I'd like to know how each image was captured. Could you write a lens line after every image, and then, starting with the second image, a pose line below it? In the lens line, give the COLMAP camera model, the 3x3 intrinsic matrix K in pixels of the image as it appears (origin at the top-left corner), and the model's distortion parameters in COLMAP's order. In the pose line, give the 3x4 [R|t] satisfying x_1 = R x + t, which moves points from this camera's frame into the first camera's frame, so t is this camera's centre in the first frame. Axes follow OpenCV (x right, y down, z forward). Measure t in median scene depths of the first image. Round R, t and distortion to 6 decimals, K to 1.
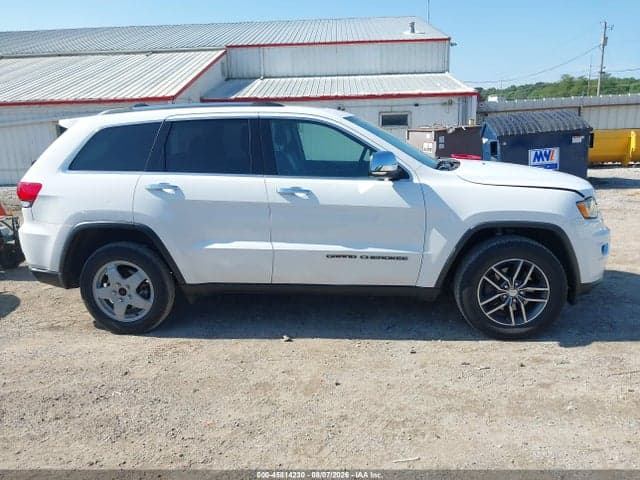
lens RADIAL K [[509.5, 0, 318.8], [0, 509.5, 239.8], [0, 0, 1]] dist [0.002806, -0.018715]
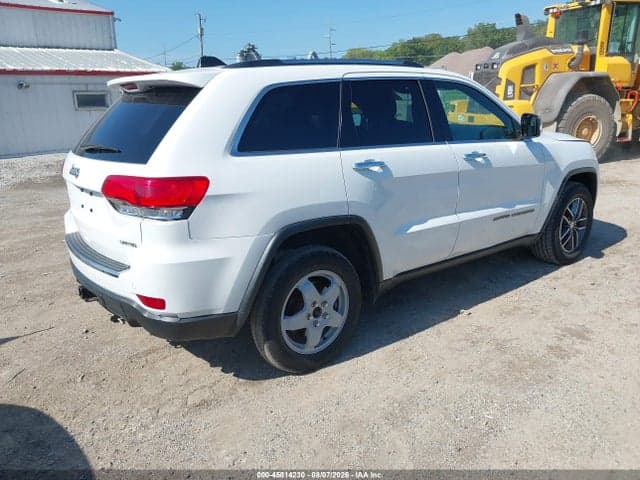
lens RADIAL K [[509.5, 0, 318.8], [0, 509.5, 239.8], [0, 0, 1]] dist [0.002806, -0.018715]
pose [[0.726484, -0.174737, 0.664596, -0.855037], [0.156817, 0.983768, 0.087234, -0.065955], [-0.669051, 0.040846, 0.742093, 0.444668]]
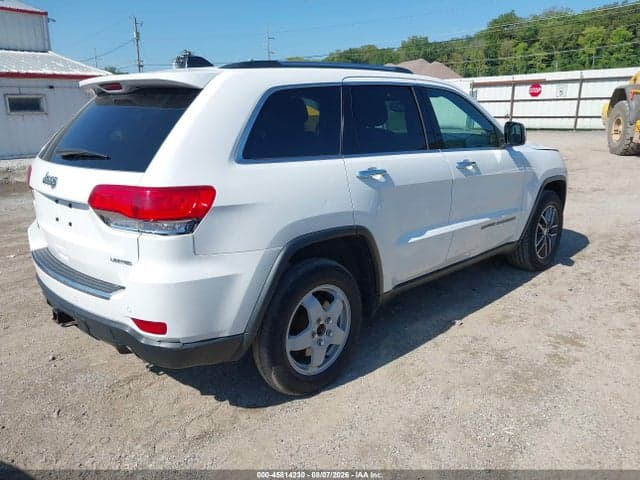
lens RADIAL K [[509.5, 0, 318.8], [0, 509.5, 239.8], [0, 0, 1]] dist [0.002806, -0.018715]
pose [[0.641967, -0.174884, 0.746521, -0.883281], [0.162377, 0.982566, 0.090545, -0.082144], [-0.749341, 0.063091, 0.659172, 0.535618]]
